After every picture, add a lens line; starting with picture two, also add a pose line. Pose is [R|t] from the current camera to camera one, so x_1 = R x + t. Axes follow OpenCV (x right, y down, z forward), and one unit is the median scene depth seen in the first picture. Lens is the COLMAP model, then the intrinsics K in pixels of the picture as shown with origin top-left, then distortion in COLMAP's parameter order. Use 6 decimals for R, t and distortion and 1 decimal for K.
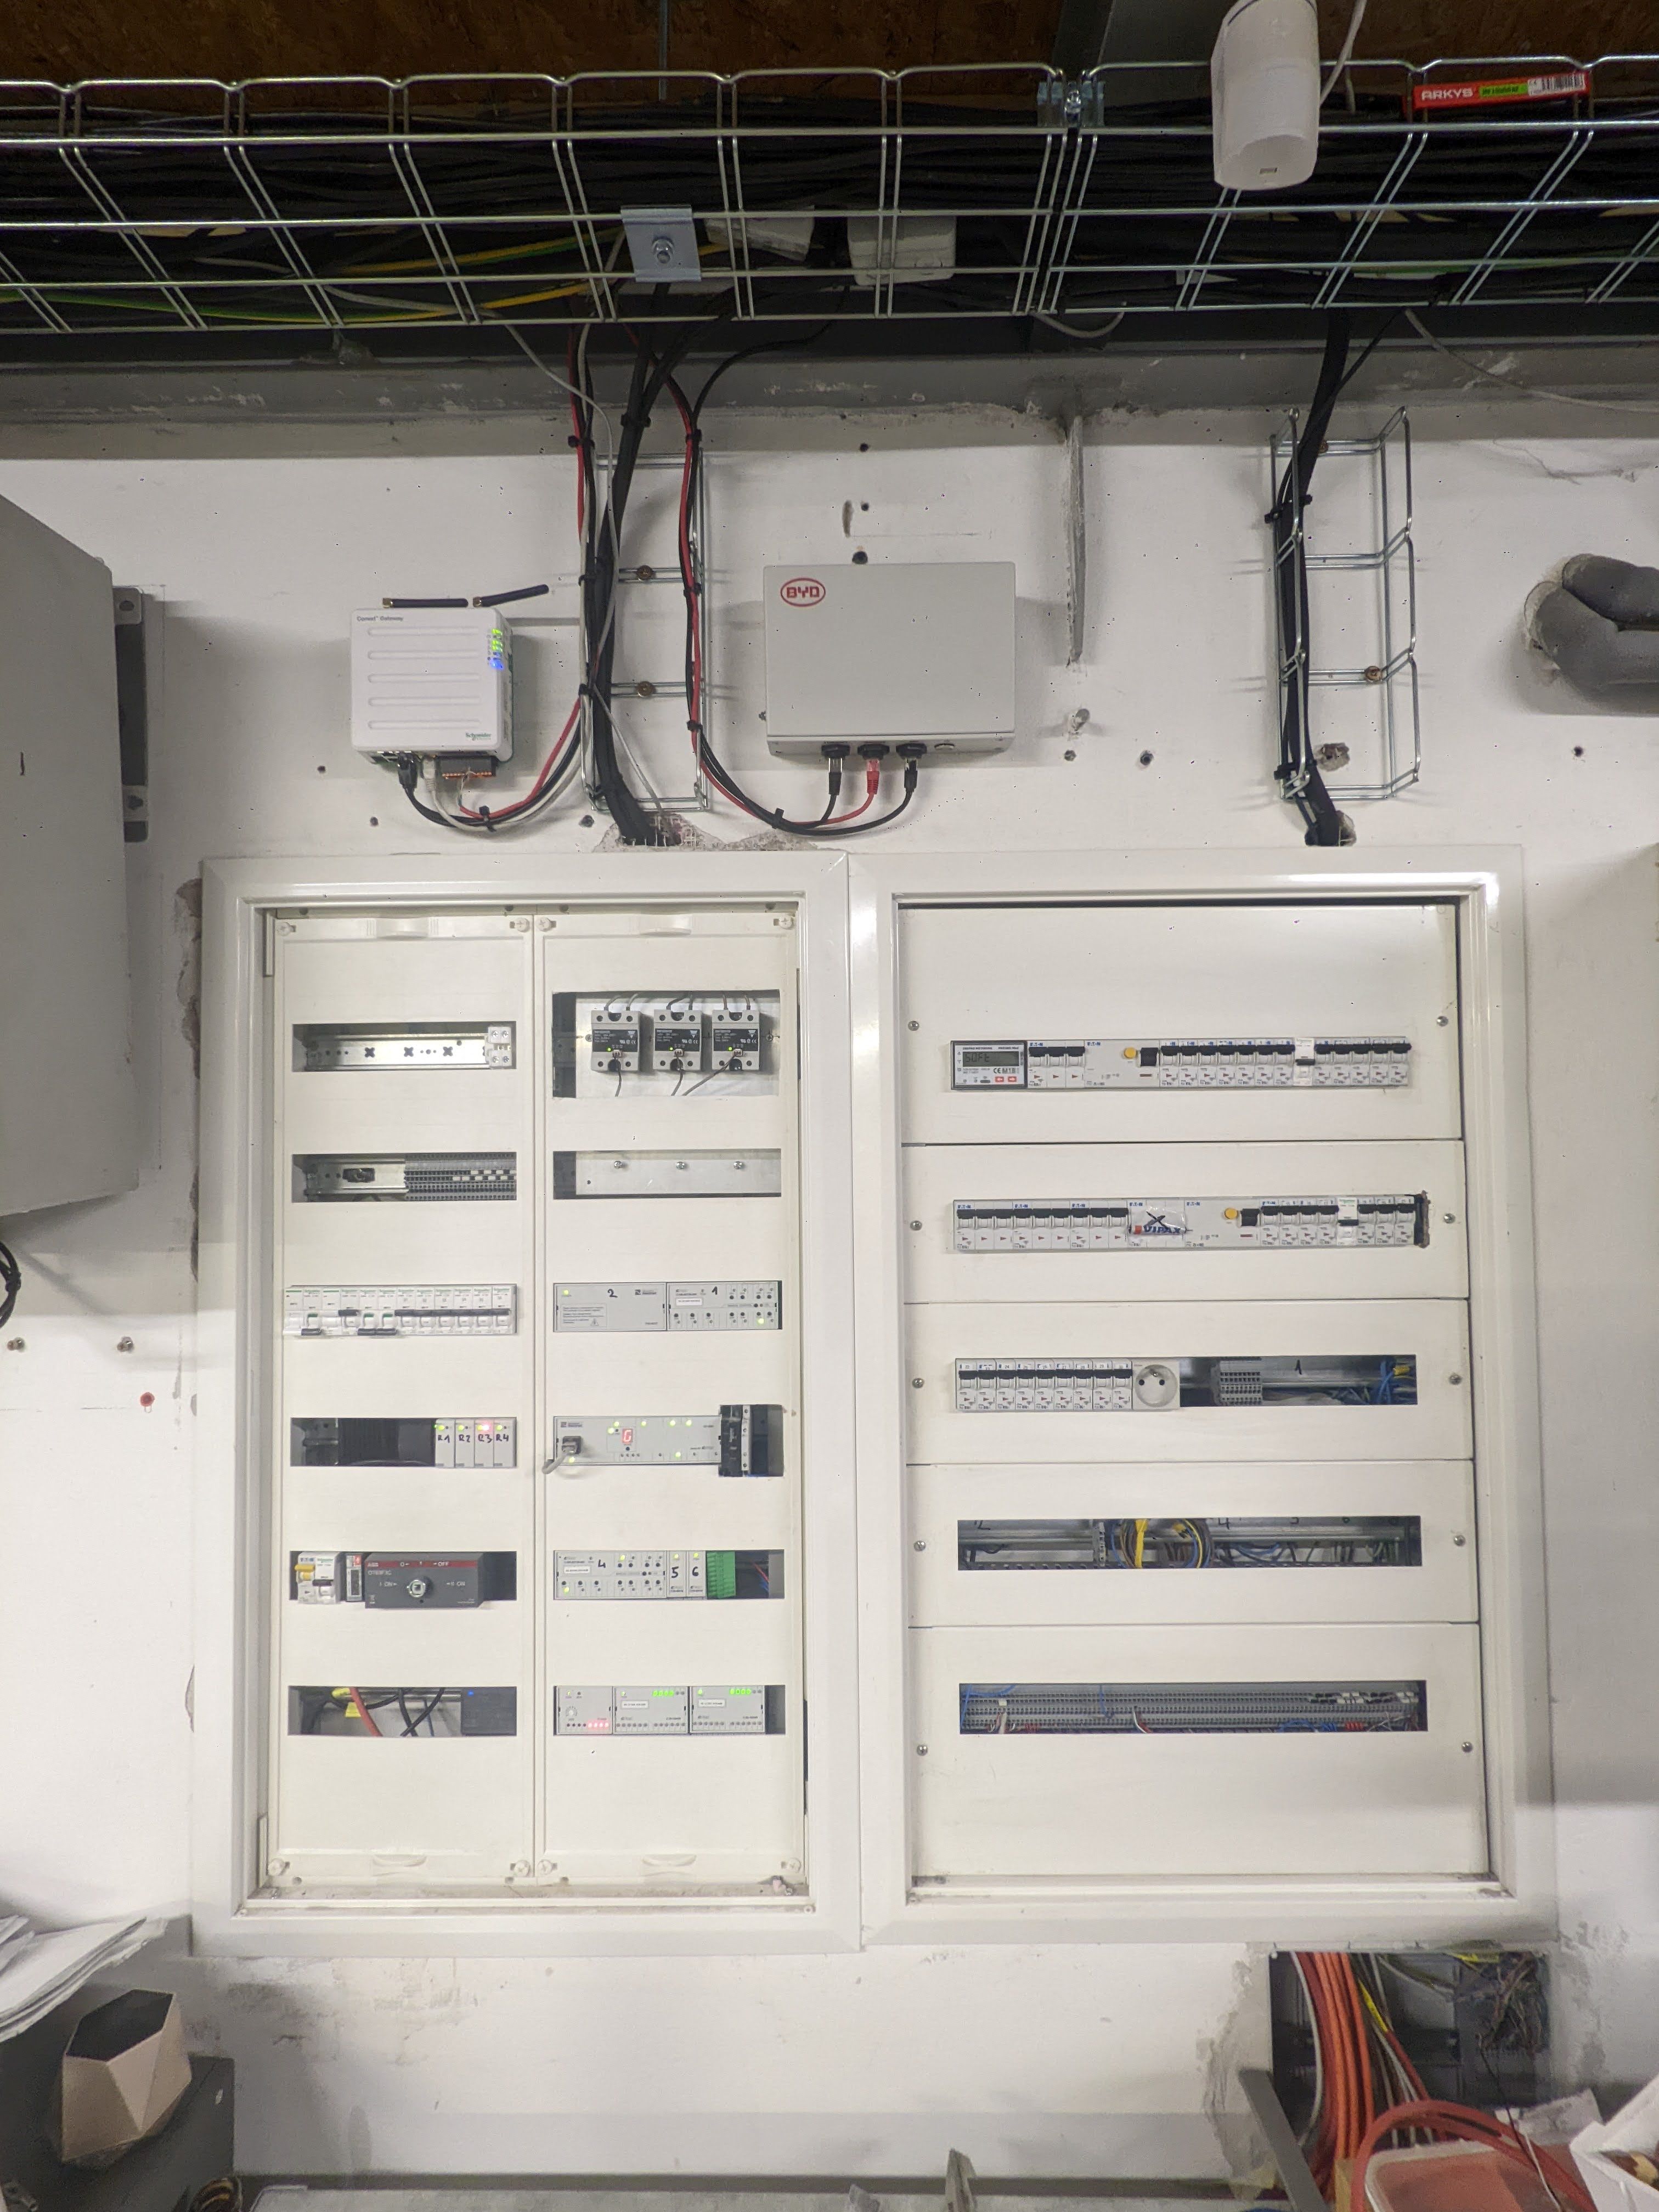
lens RADIAL K [[1029.3, 0, 829.2], [0, 1029.3, 1109.1], [0, 0, 1]] dist [0.001776, 0.001511]
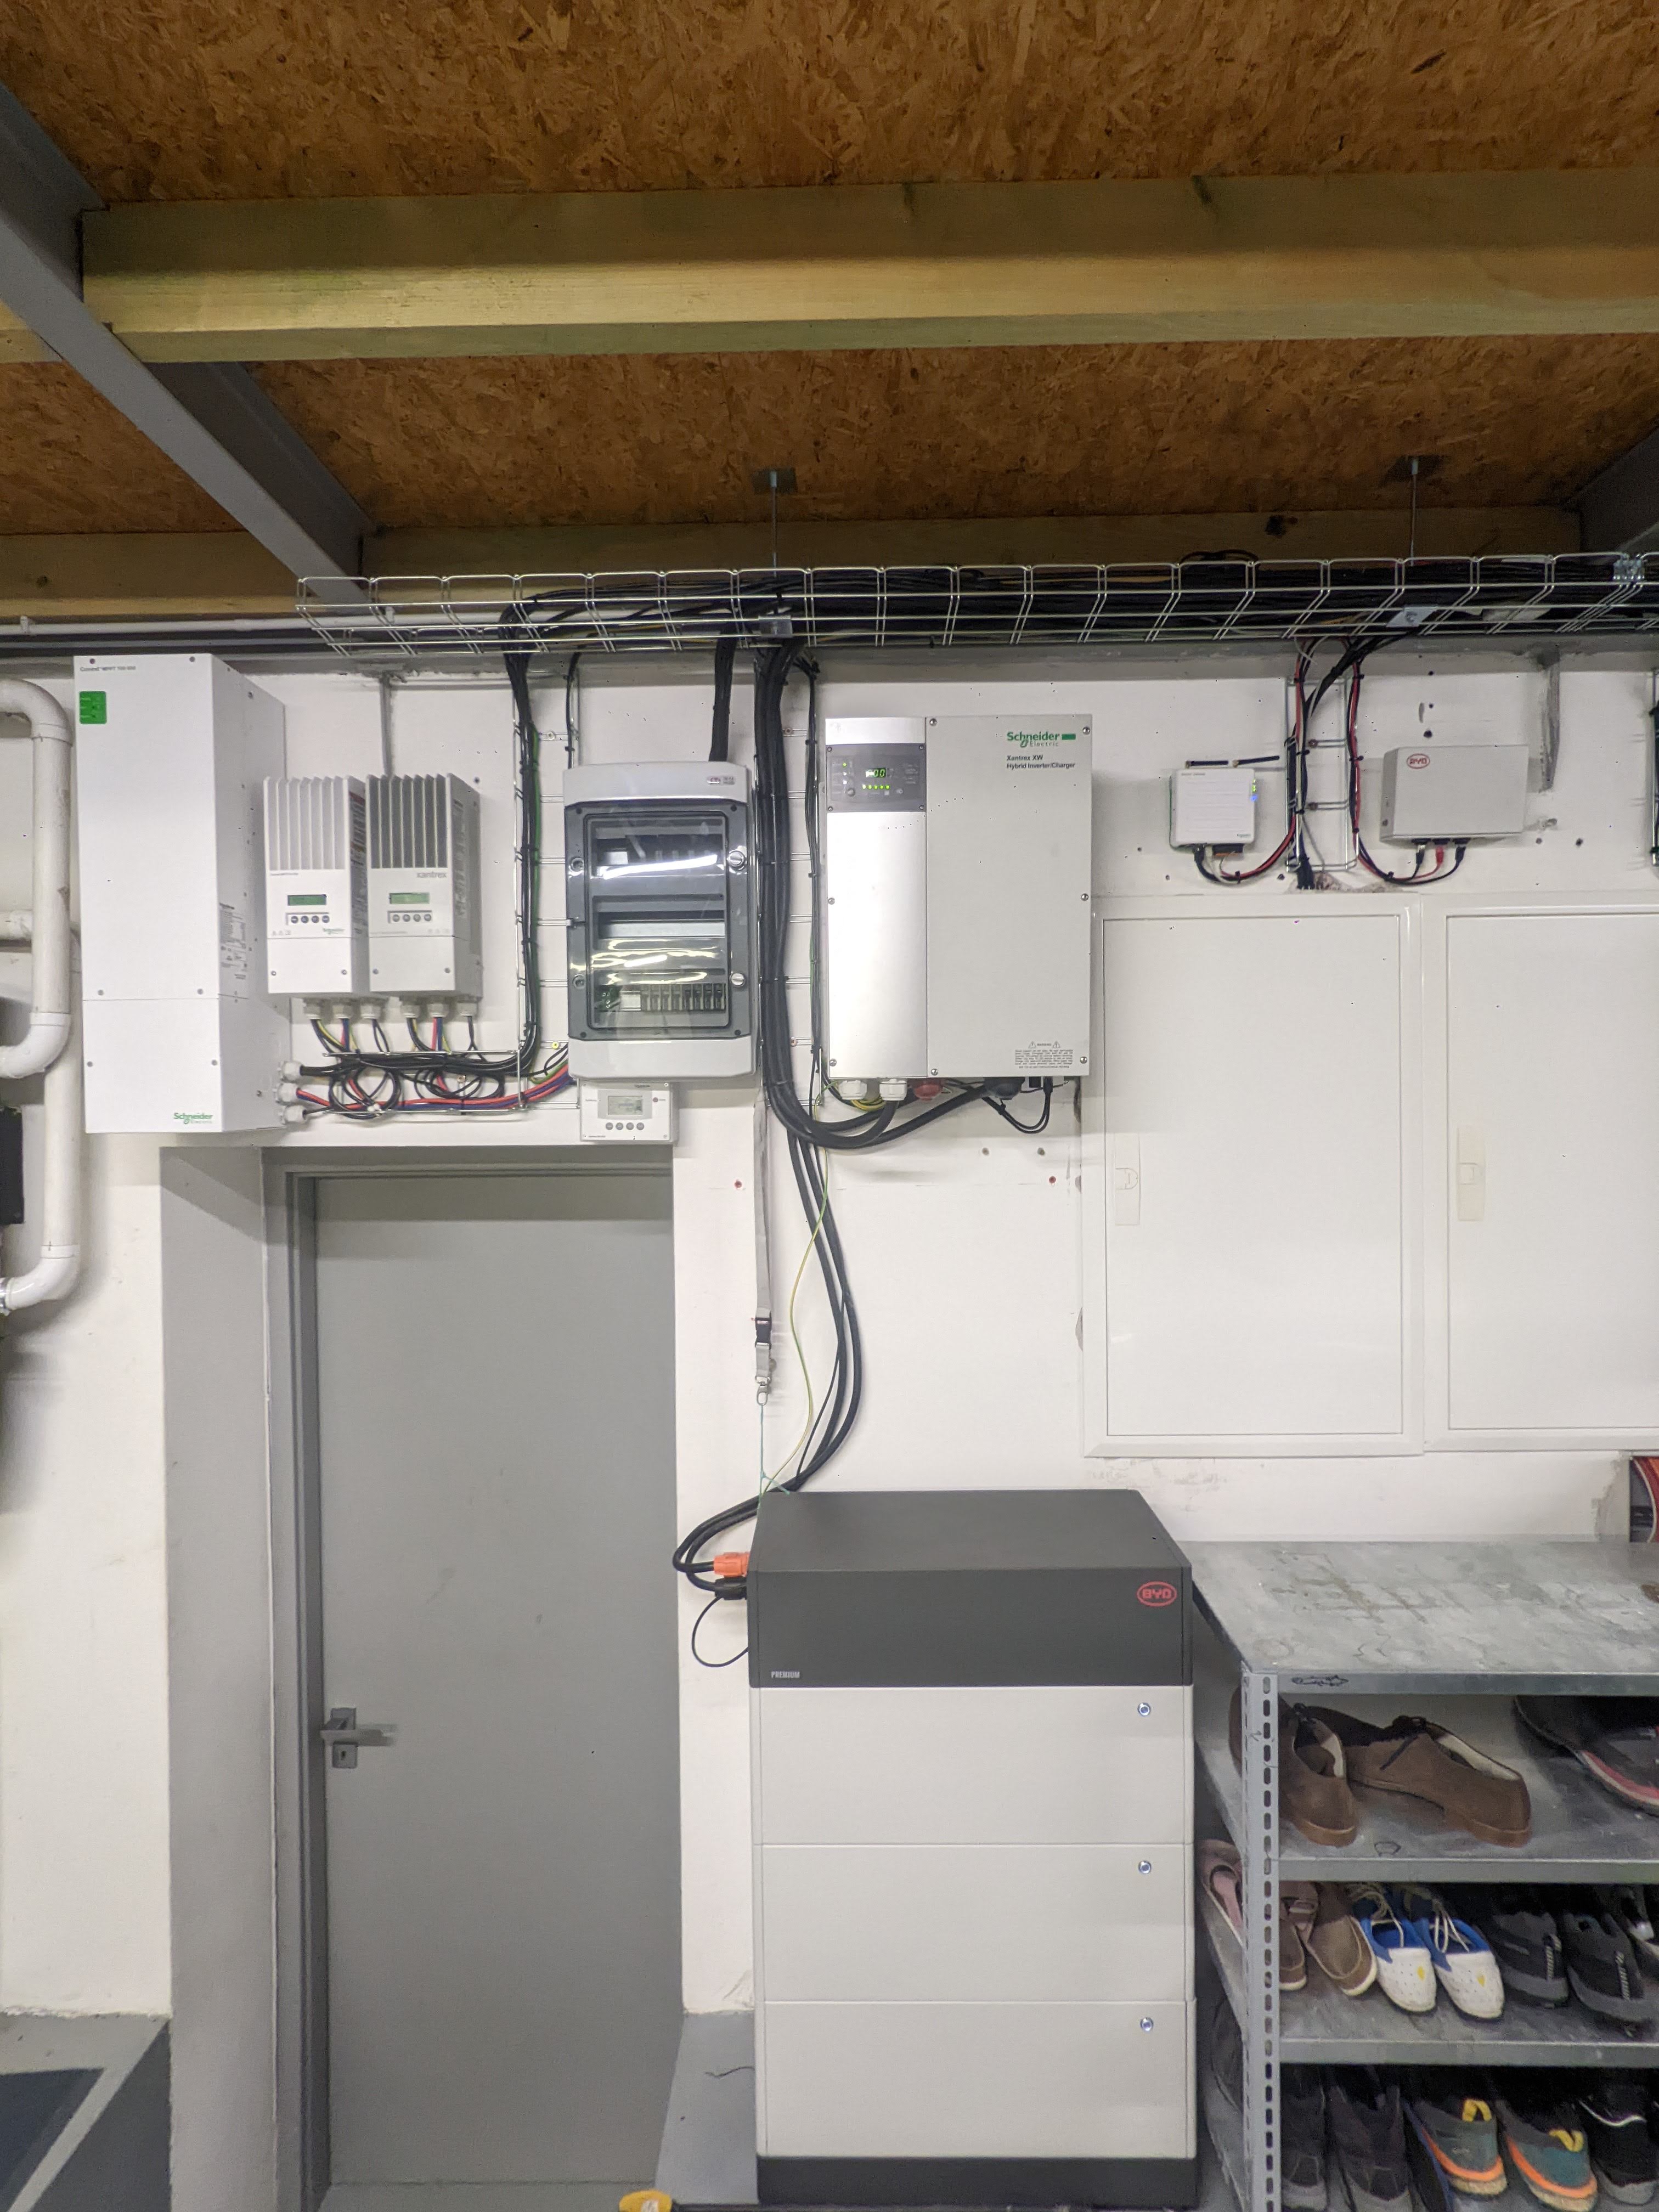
lens RADIAL K [[1029.3, 0, 822.0], [0, 1029.3, 1108.3], [0, 0, 1]] dist [0.001776, 0.001511]
pose [[0.999977, -0.002254, -0.006428, -1.084232], [0.002574, 0.998730, 0.050317, 0.047839], [0.006307, -0.050332, 0.998713, -0.930873]]
